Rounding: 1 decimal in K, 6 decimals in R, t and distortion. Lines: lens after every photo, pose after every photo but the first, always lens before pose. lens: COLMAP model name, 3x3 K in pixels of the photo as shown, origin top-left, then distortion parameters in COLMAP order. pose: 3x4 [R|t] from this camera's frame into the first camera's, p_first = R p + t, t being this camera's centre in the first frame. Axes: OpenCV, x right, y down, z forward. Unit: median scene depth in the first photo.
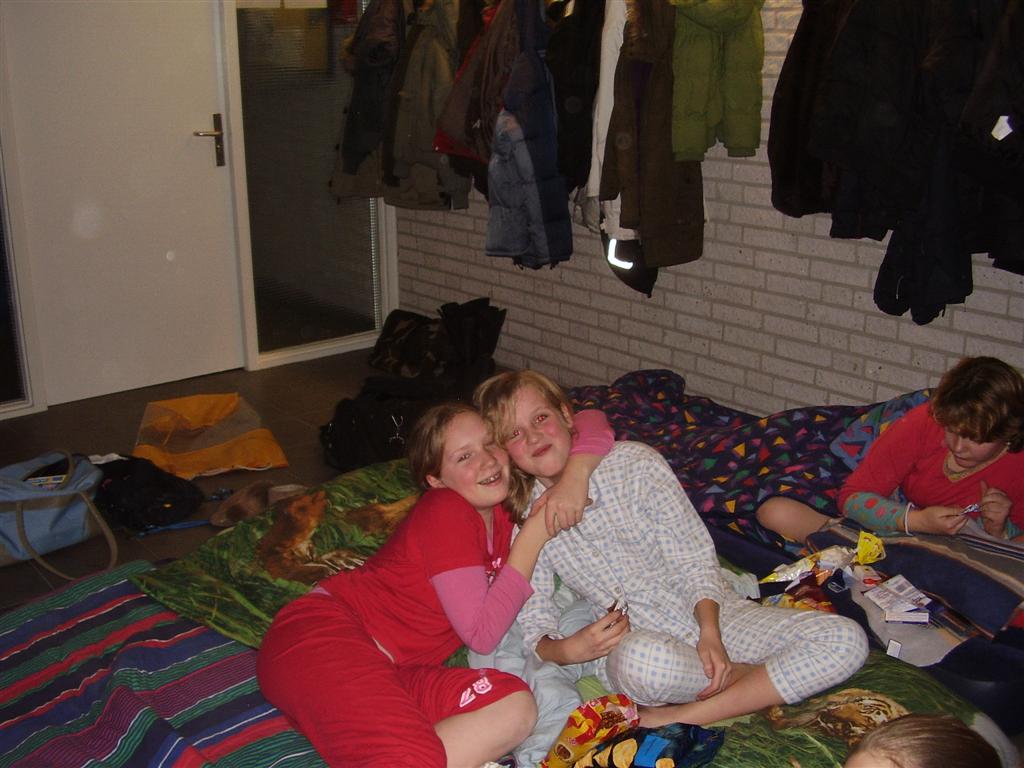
lens RADIAL K [[1207.5, 0, 517.1], [0, 1207.5, 391.6], [0, 0, 1]] dist [-0.137350, 0.000000]
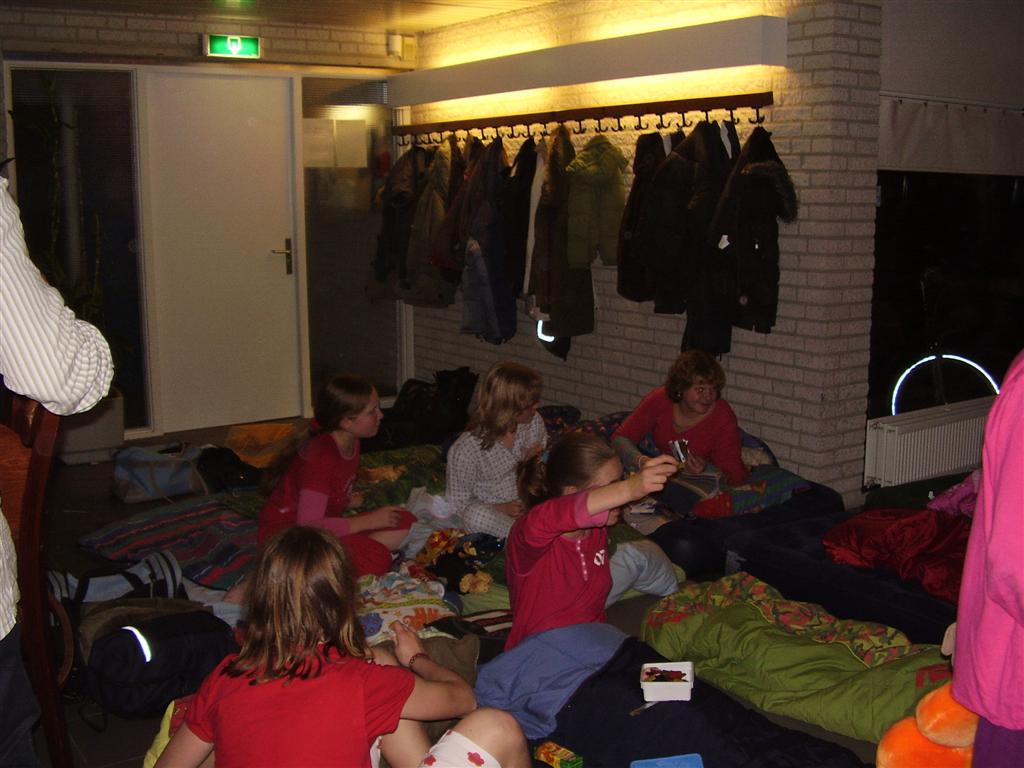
lens RADIAL K [[1207.5, 0, 546.0], [0, 1207.5, 418.1], [0, 0, 1]] dist [-0.137350, 0.000000]
pose [[0.998587, 0.017881, -0.050046, 0.155027], [-0.022480, 0.995422, -0.092901, 0.126760], [0.048156, 0.093895, 0.994417, -0.466787]]
